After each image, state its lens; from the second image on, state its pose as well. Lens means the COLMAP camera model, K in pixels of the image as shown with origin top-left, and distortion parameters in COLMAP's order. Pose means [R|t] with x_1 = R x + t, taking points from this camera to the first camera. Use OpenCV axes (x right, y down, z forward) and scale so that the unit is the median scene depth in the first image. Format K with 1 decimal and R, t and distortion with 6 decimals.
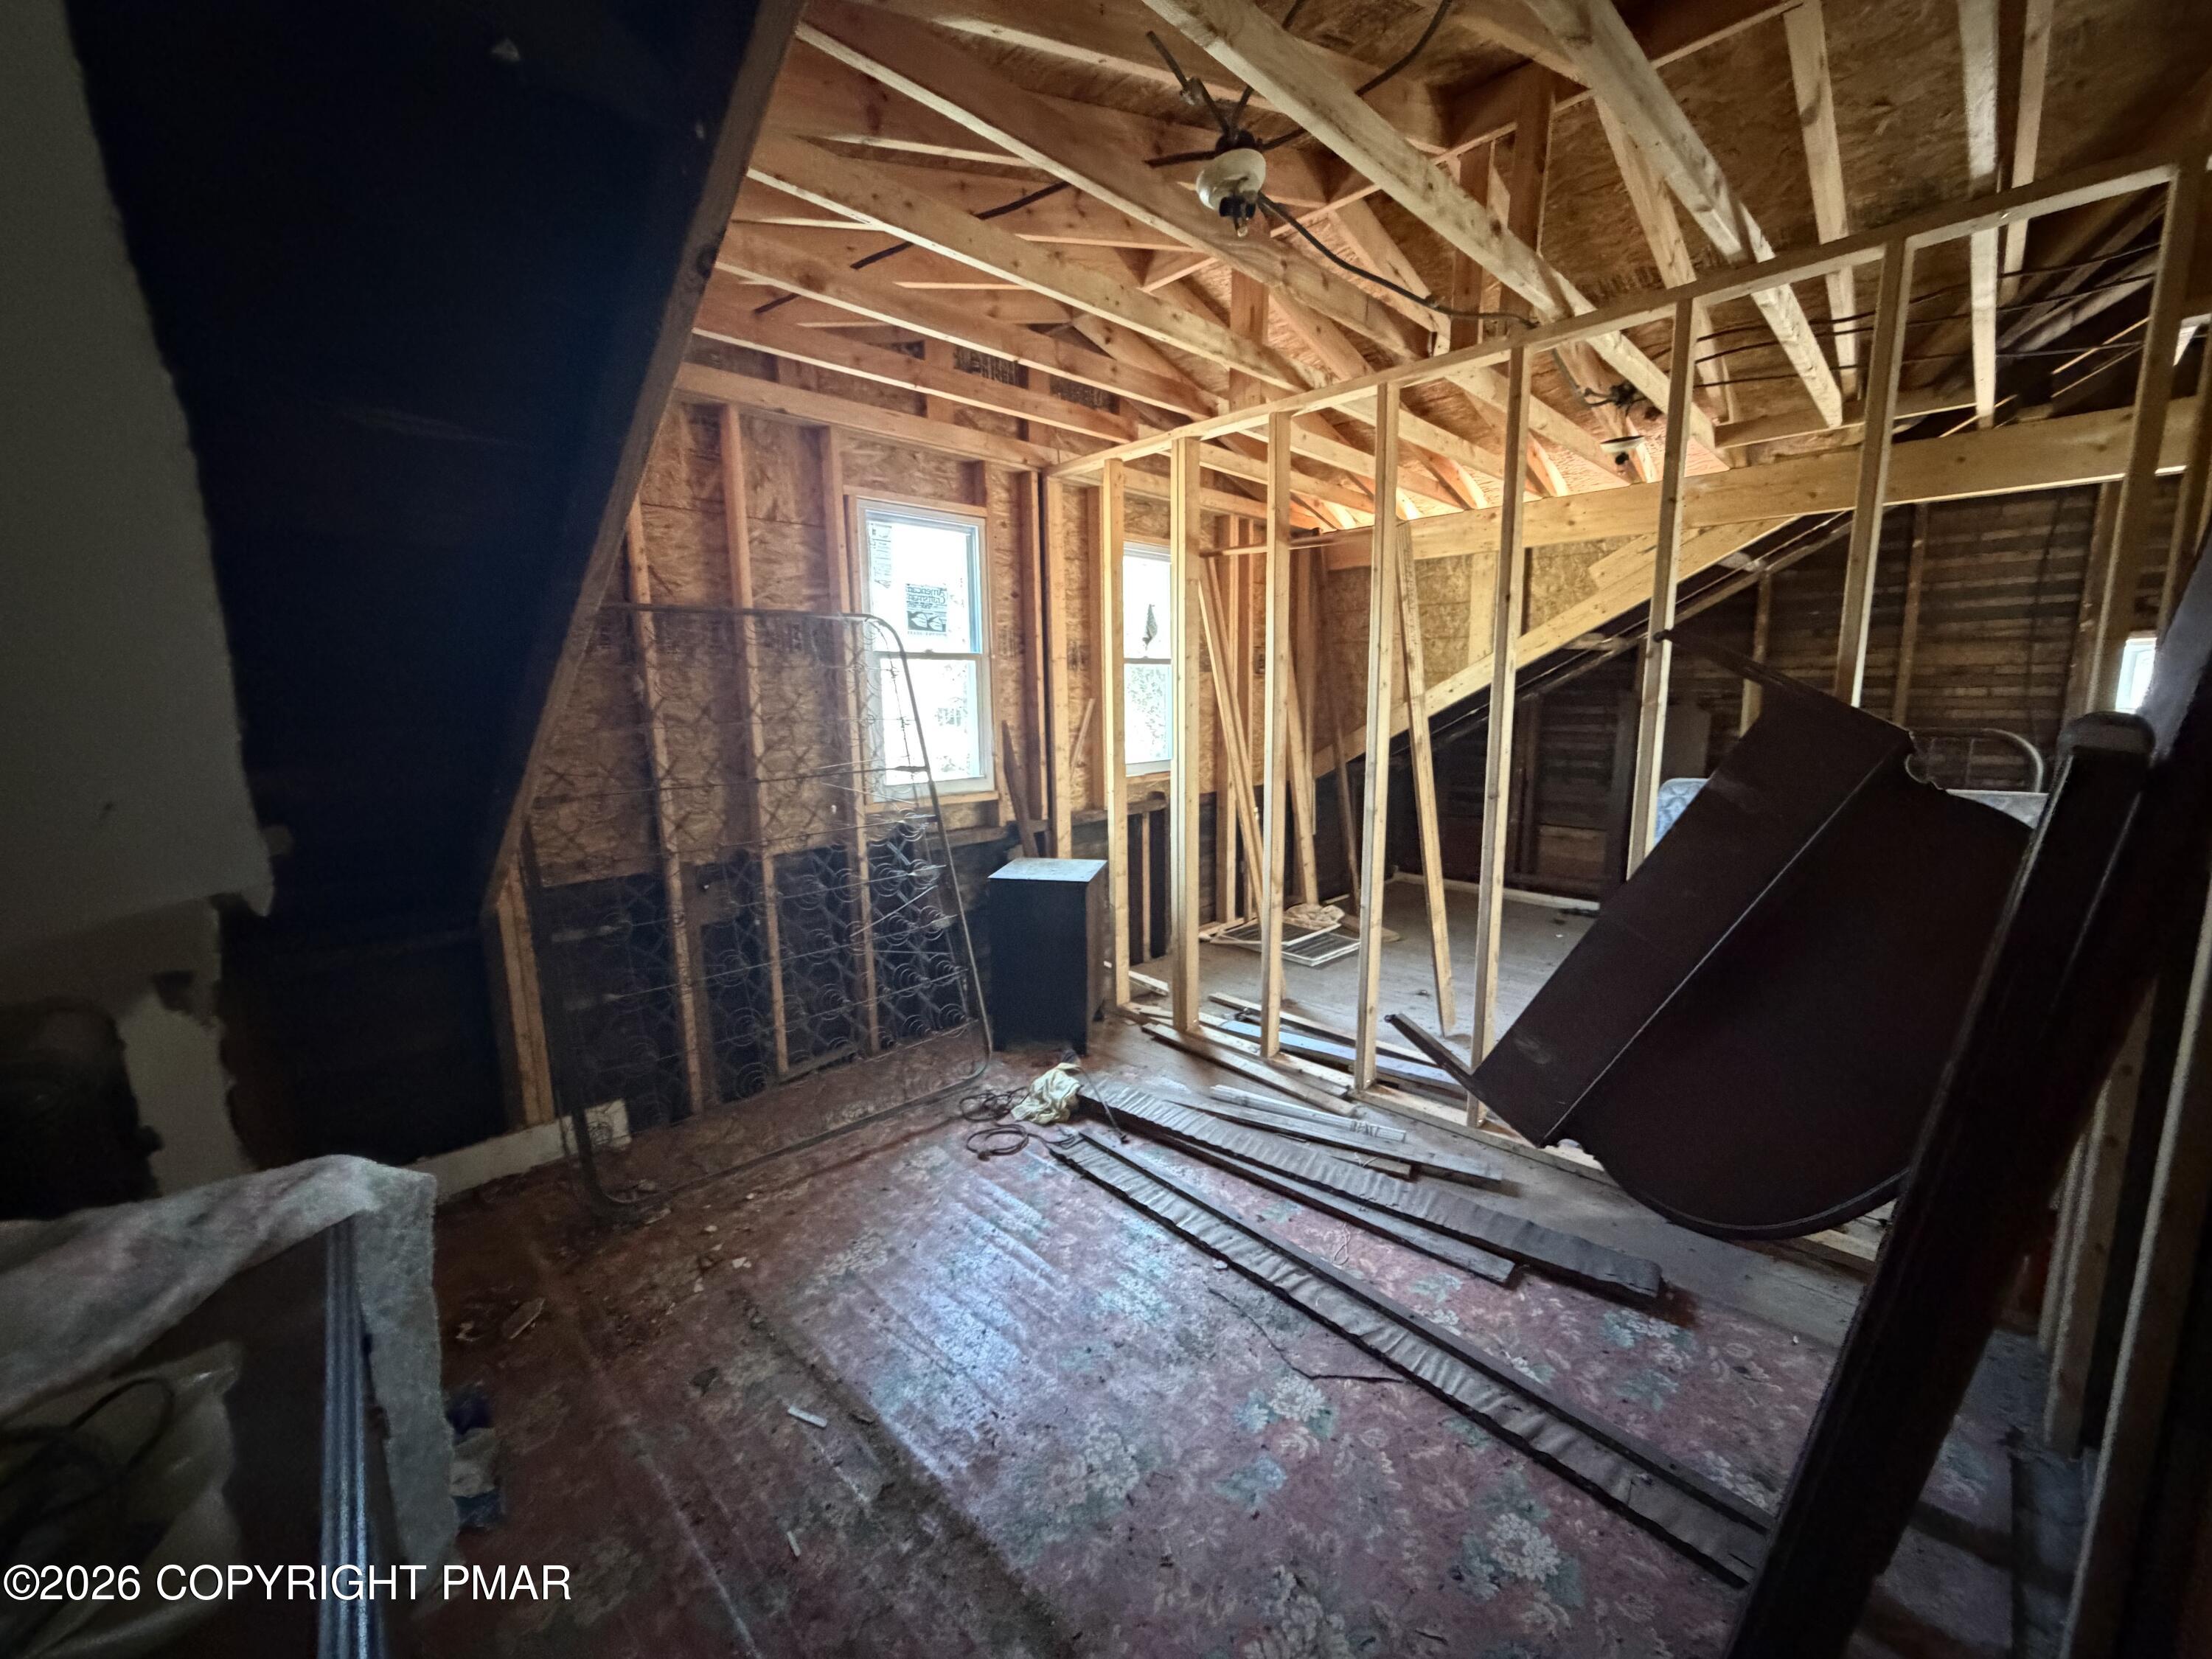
lens RADIAL K [[875.7, 0, 1113.7], [0, 875.7, 843.7], [0, 0, 1]] dist [-0.000020, 0.000417]
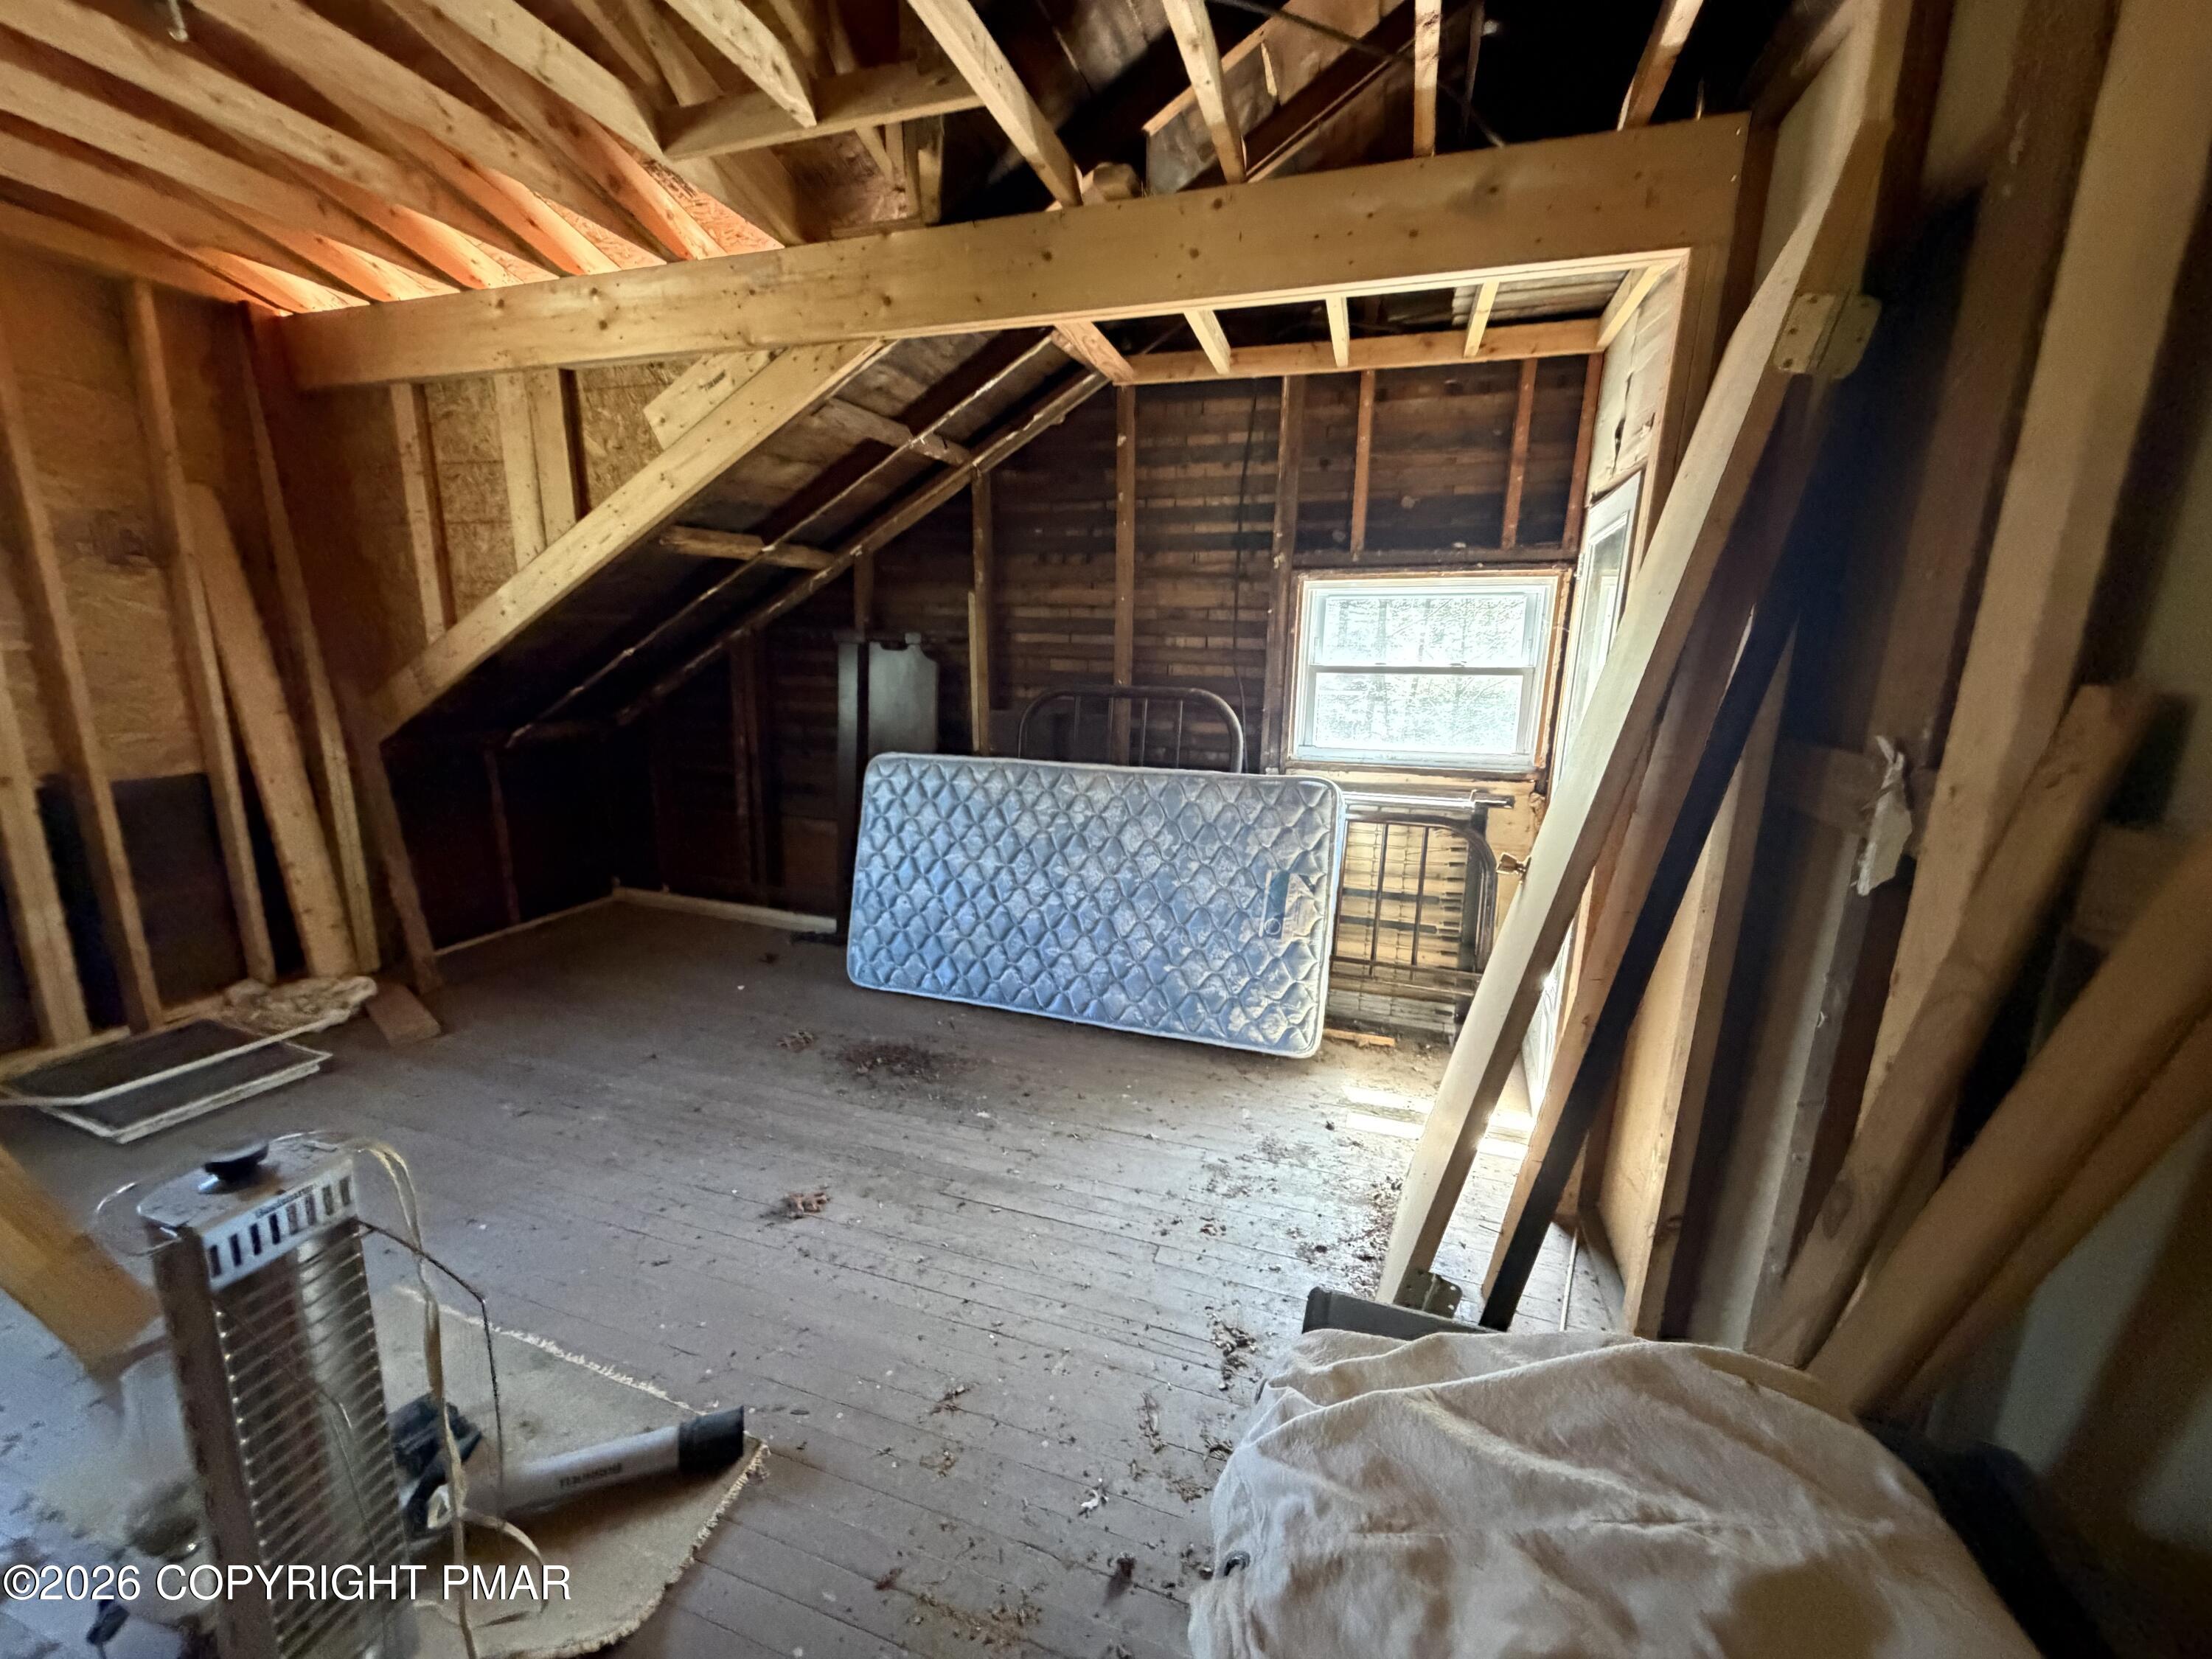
lens RADIAL K [[875.7, 0, 1097.8], [0, 875.7, 836.7], [0, 0, 1]] dist [-0.000020, 0.000417]
pose [[0.895340, -0.060389, 0.441271, 0.545136], [0.038954, 0.997586, 0.057484, -0.046417], [-0.443677, -0.034279, 0.895531, 0.321089]]
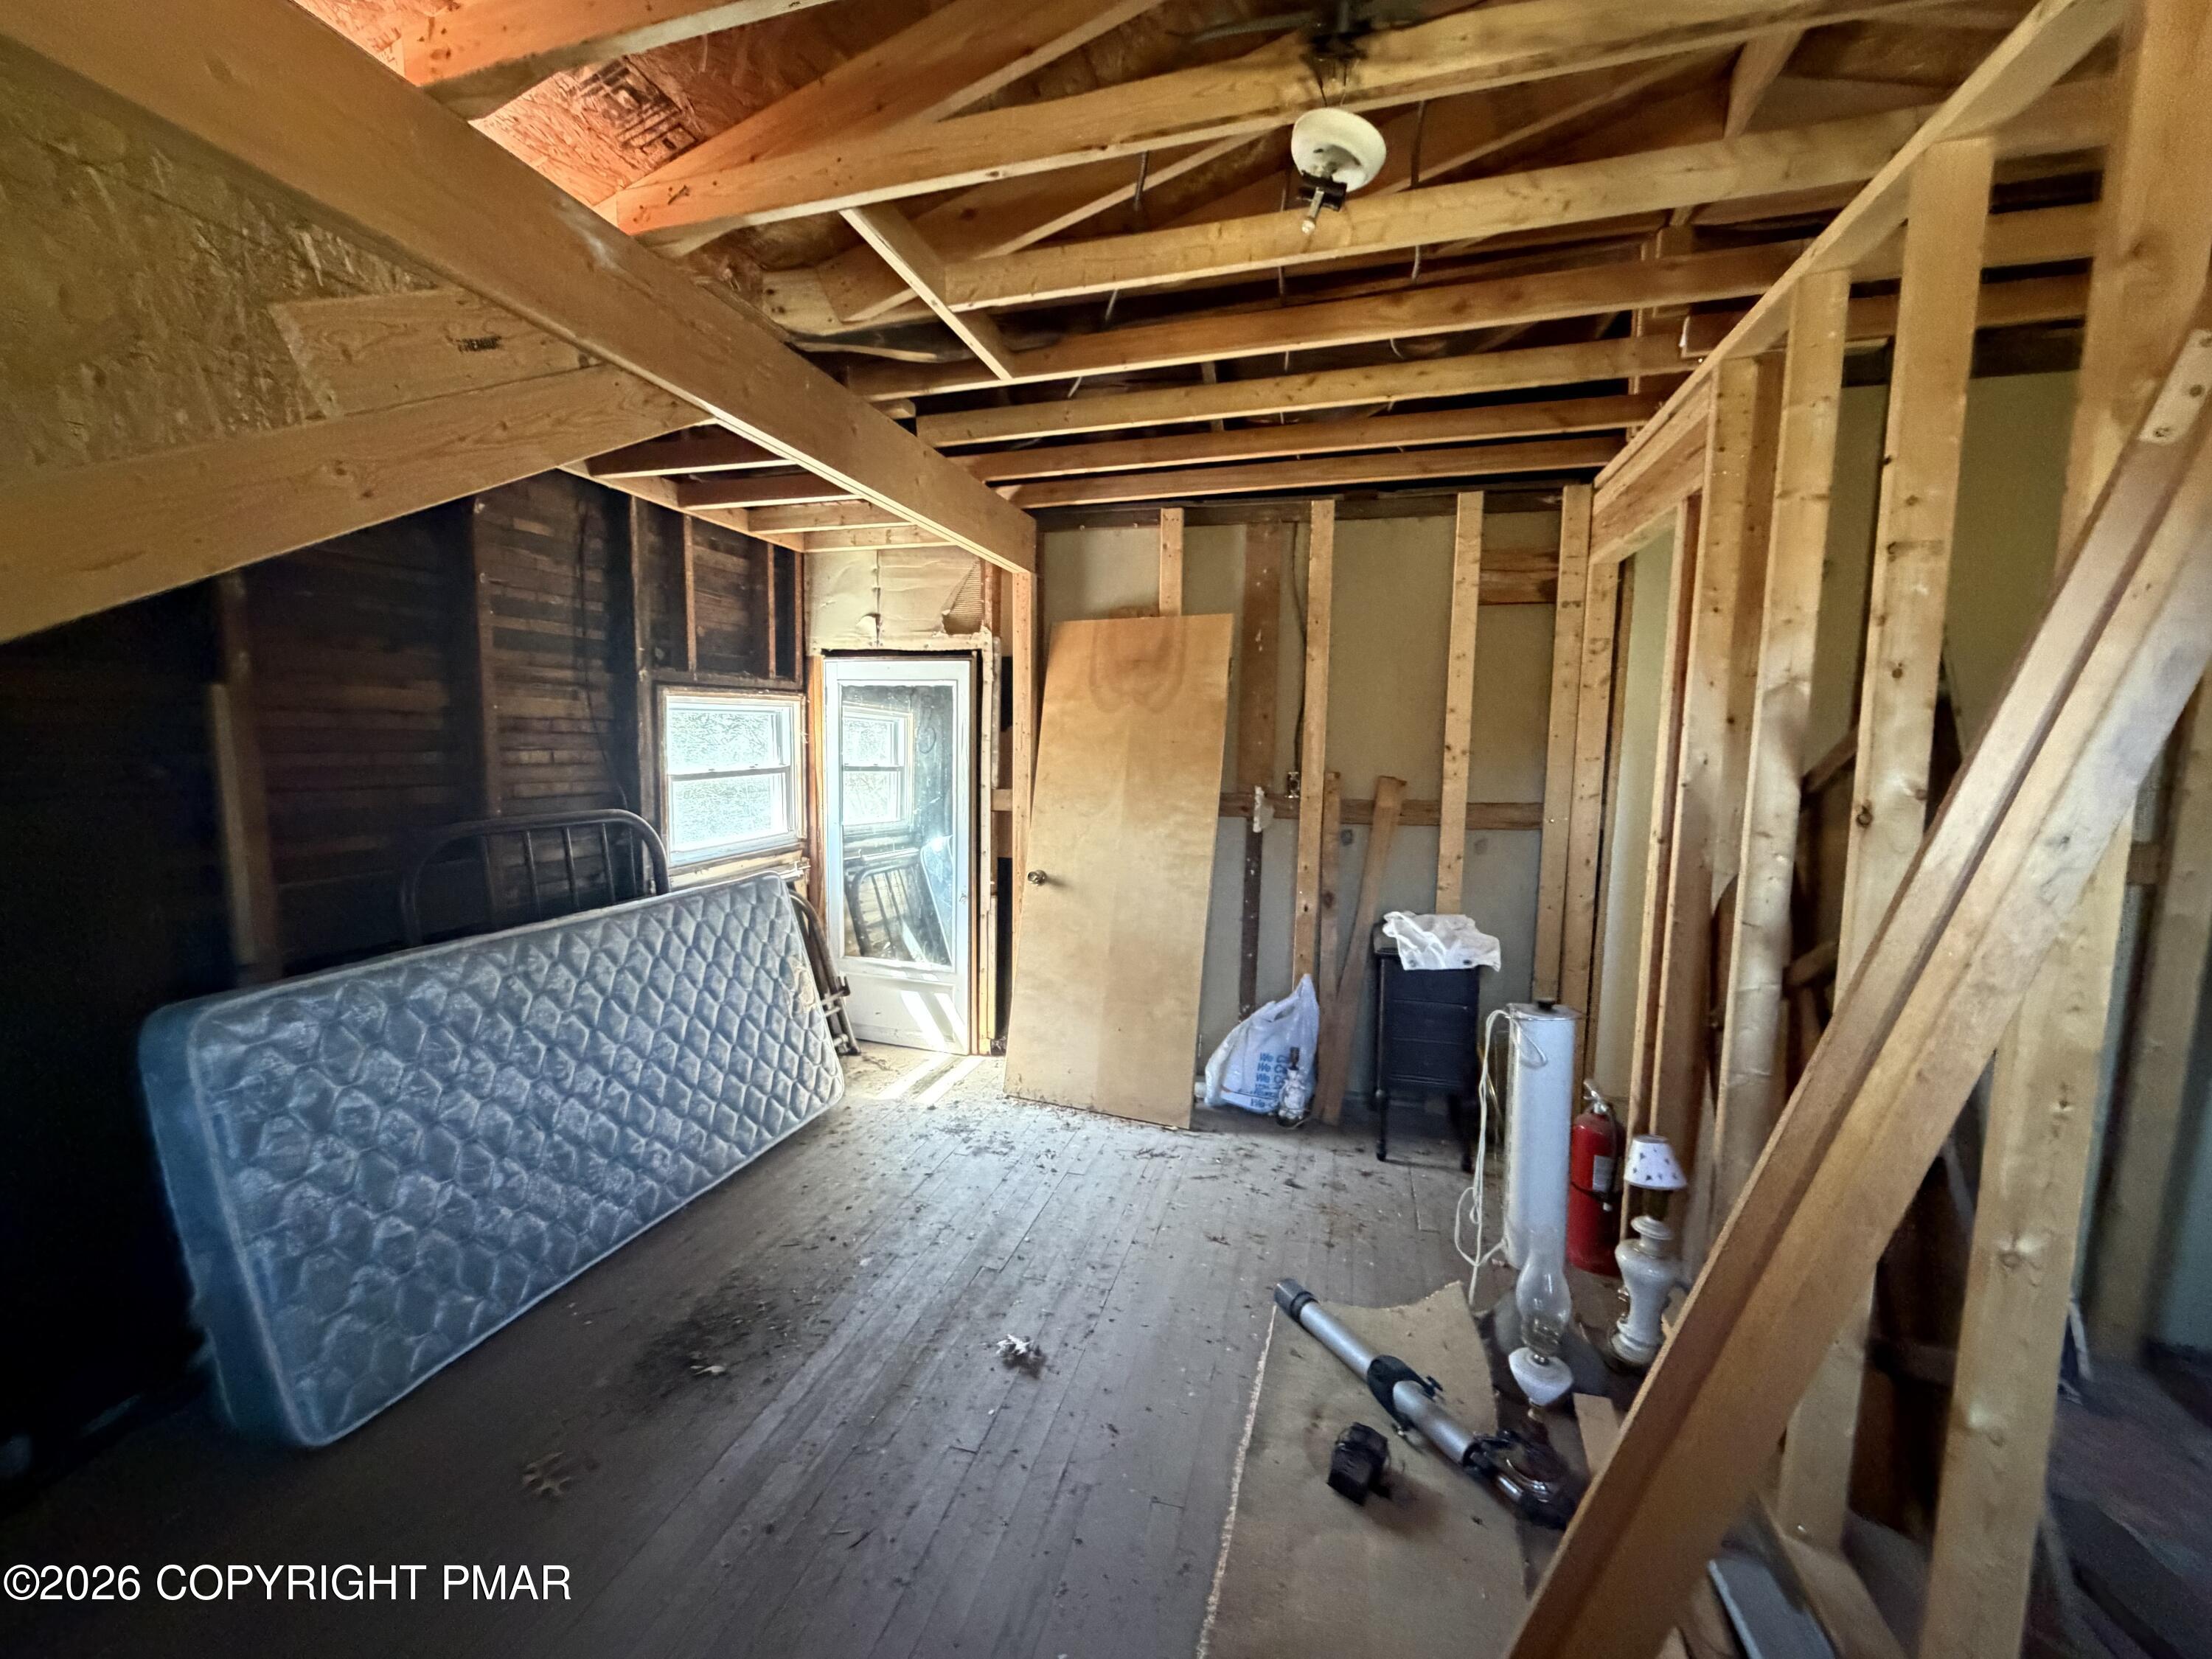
lens RADIAL K [[875.7, 0, 1112.0], [0, 875.7, 824.7], [0, 0, 1]] dist [-0.000020, 0.000417]
pose [[-0.493207, -0.072600, 0.866877, 0.181618], [0.143798, 0.975998, 0.163552, -0.169893], [-0.857945, 0.205320, -0.470929, 0.953217]]
